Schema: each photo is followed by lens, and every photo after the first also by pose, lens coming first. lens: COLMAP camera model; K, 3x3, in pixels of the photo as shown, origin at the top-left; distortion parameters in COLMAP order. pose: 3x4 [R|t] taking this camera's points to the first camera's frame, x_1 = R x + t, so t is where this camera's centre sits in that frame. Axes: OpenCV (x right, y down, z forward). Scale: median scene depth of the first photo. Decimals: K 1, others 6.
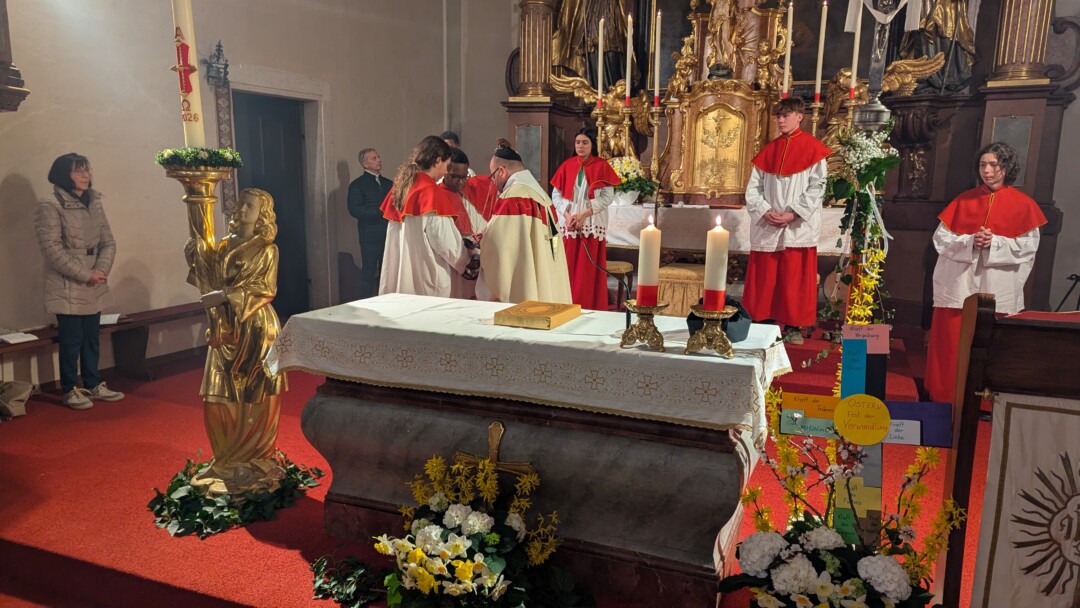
lens RADIAL K [[783.6, 0, 540.0], [0, 783.6, 304.0], [0, 0, 1]] dist [0.037968, -0.004797]
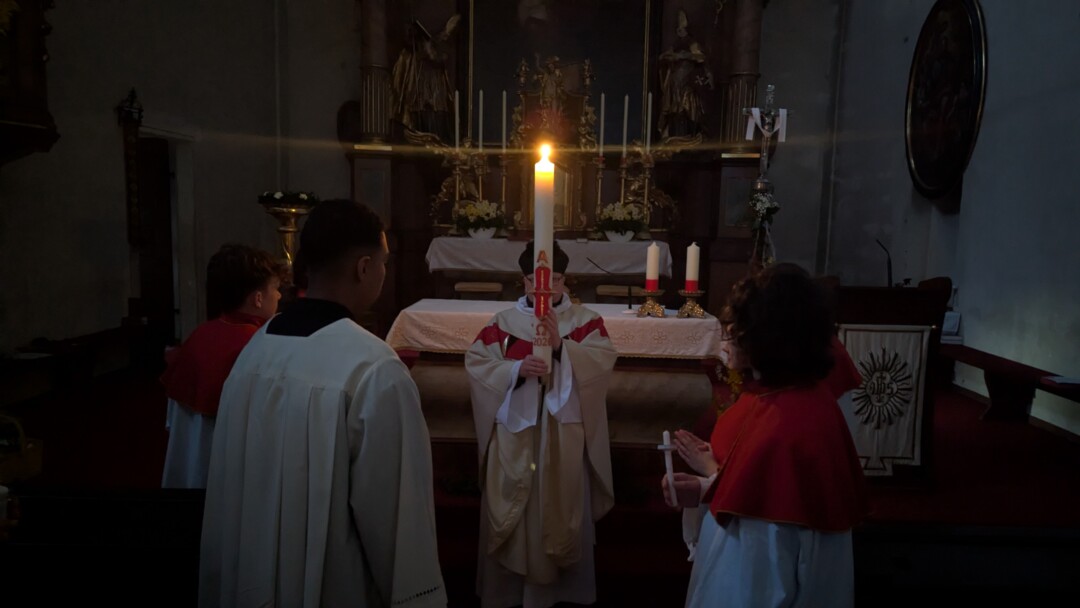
lens RADIAL K [[783.6, 0, 540.0], [0, 783.6, 304.0], [0, 0, 1]] dist [0.037968, -0.004797]
pose [[0.931742, -0.028280, 0.362018, -0.679109], [0.046759, 0.998007, -0.042383, 0.086324], [-0.360098, 0.056417, 0.931207, -0.465621]]
